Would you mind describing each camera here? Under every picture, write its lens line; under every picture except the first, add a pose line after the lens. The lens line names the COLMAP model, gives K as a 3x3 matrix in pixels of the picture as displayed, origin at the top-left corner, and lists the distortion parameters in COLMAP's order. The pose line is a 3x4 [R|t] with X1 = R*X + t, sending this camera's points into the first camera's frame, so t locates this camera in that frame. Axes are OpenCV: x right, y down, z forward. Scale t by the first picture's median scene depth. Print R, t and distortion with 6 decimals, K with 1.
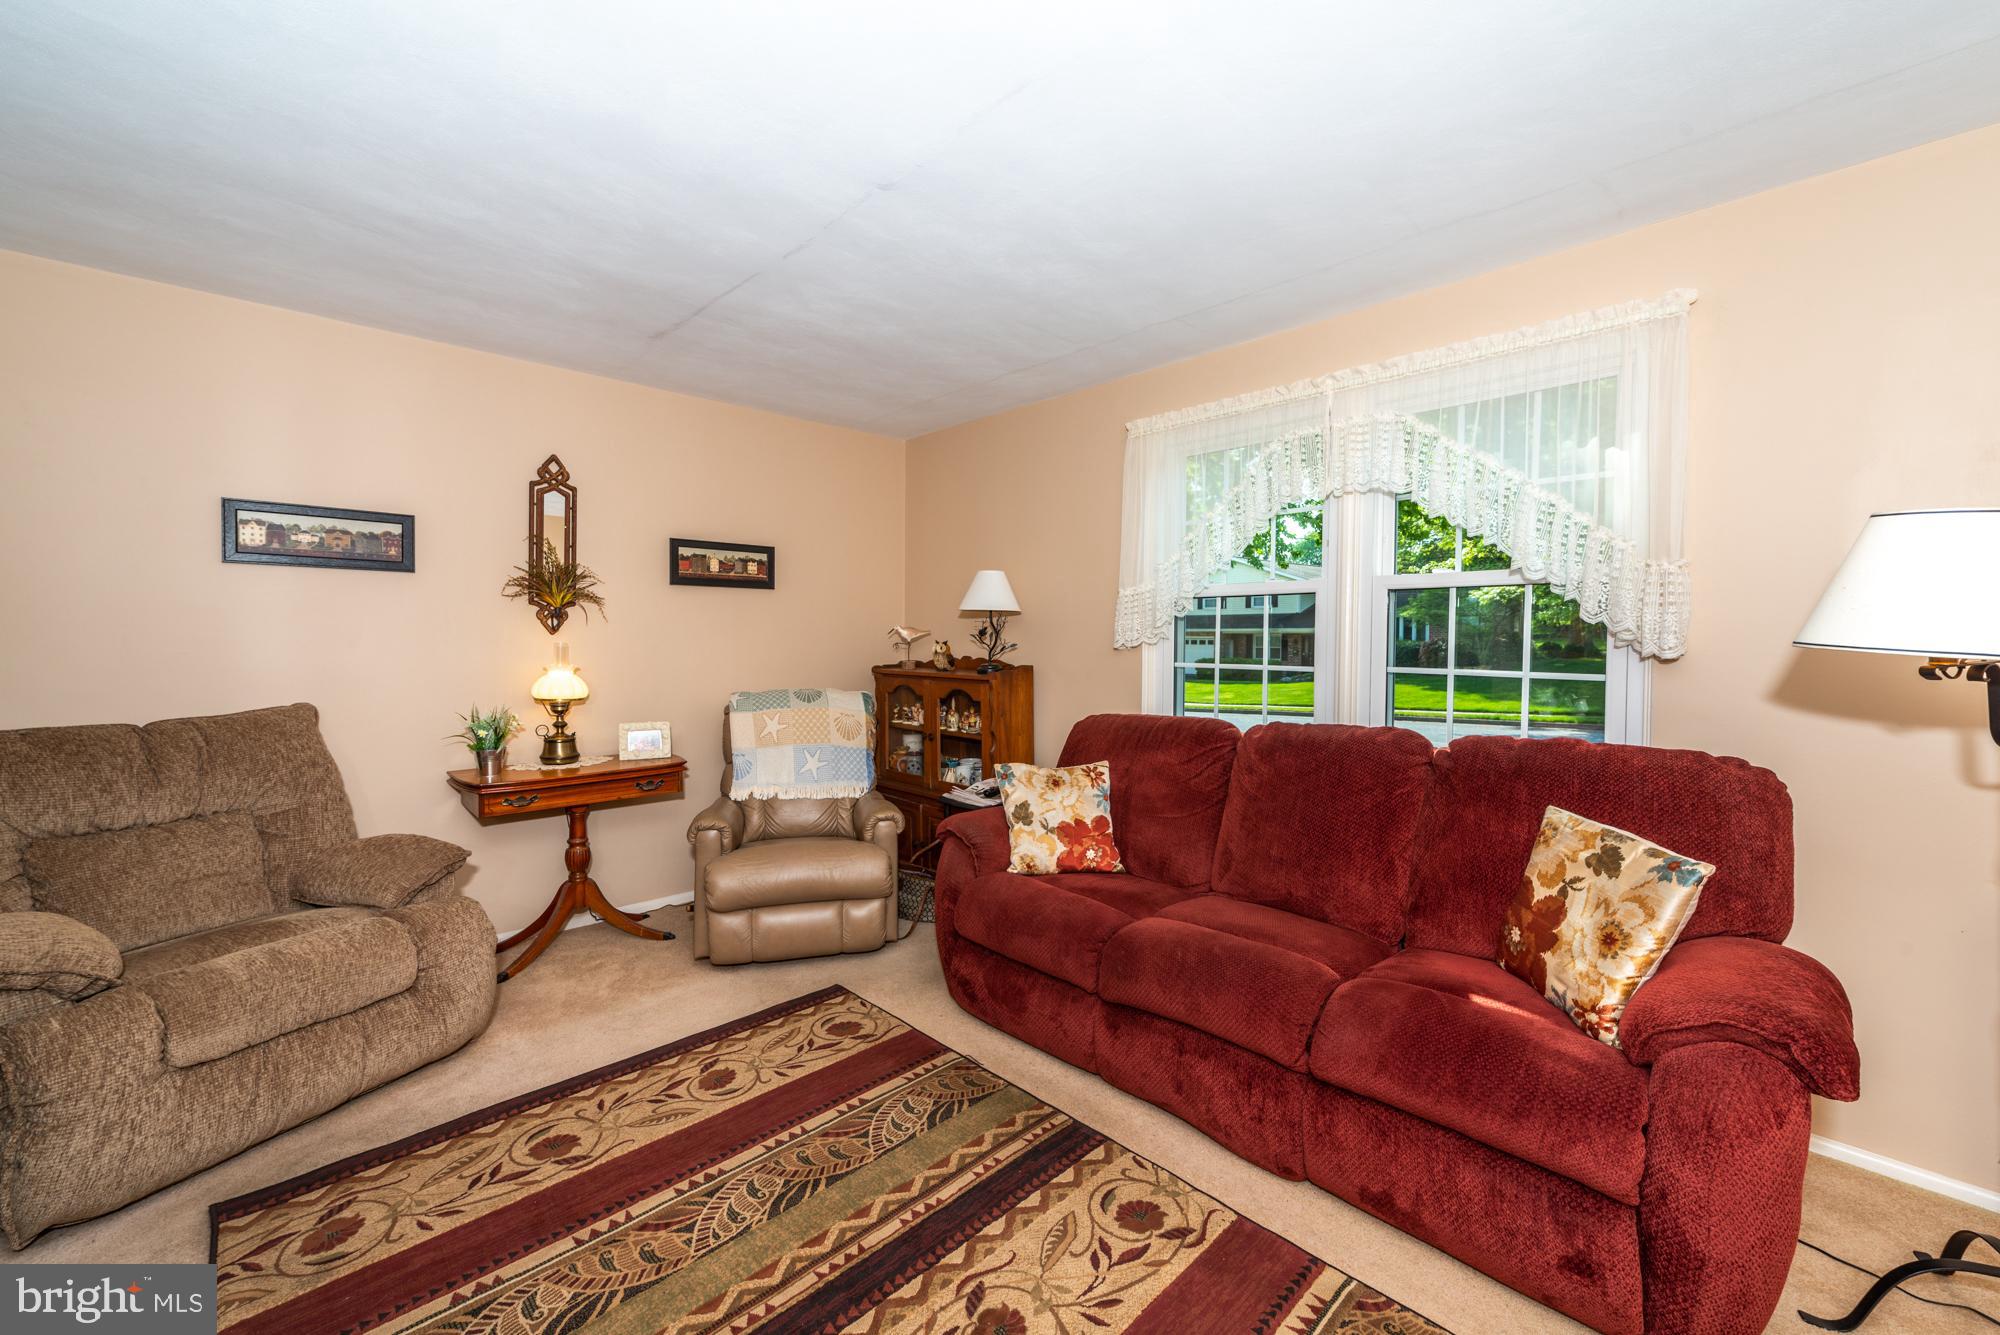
lens RADIAL K [[806.9, 0, 1001.4], [0, 806.9, 657.9], [0, 0, 1]] dist [0.009492, -0.005940]
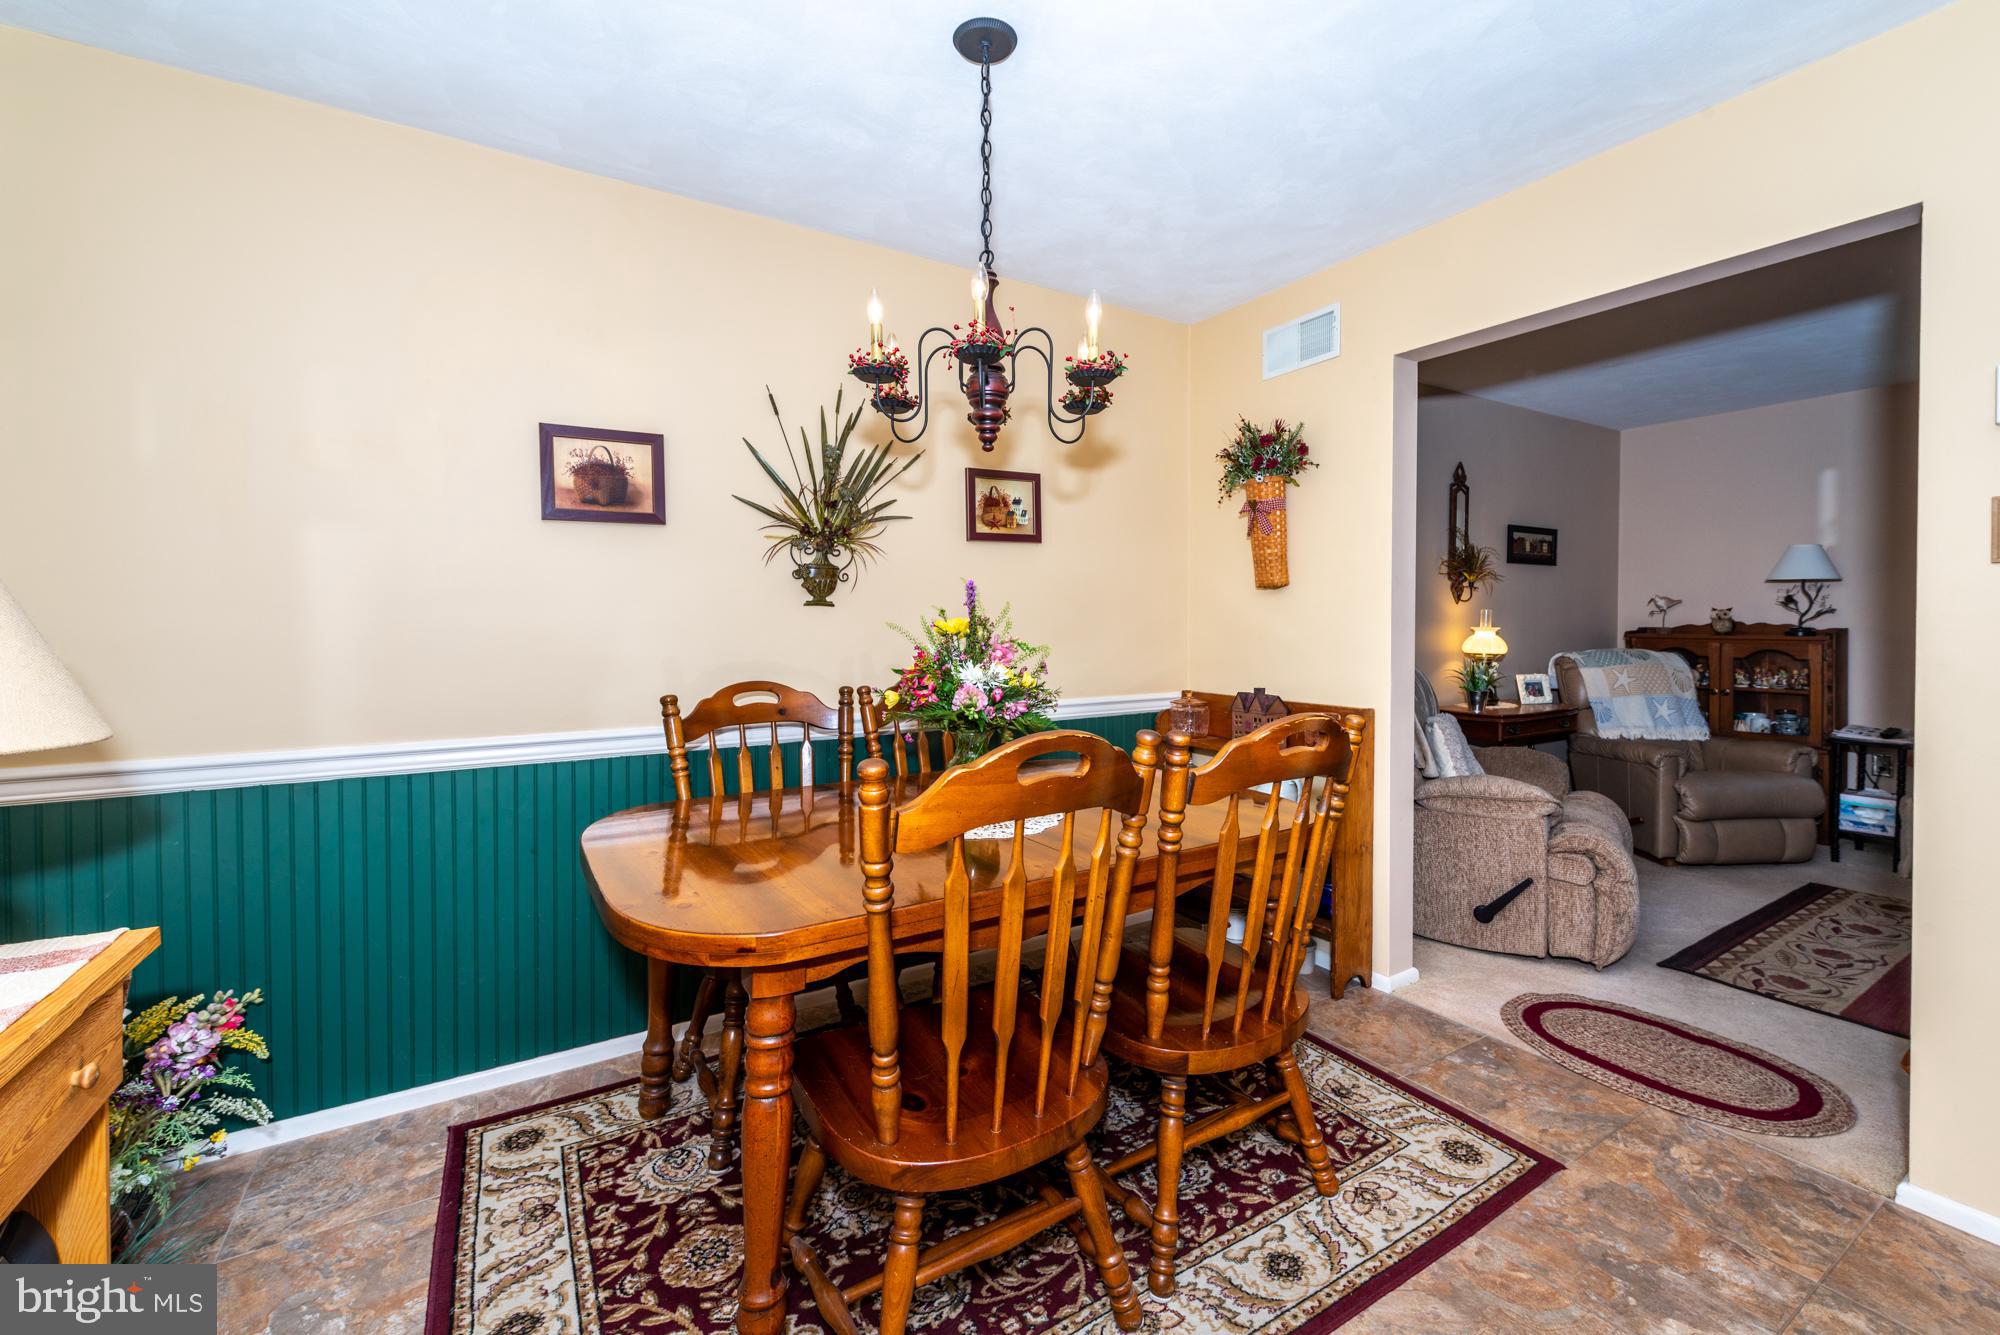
lens RADIAL K [[840.3, 0, 1035.5], [0, 840.3, 635.6], [0, 0, 1]] dist [-0.000004, -0.000138]
pose [[0.977263, -0.003300, -0.212006, -1.033864], [0.001835, 0.999973, -0.007106, 0.032829], [0.212024, 0.006555, 0.977242, -0.479353]]
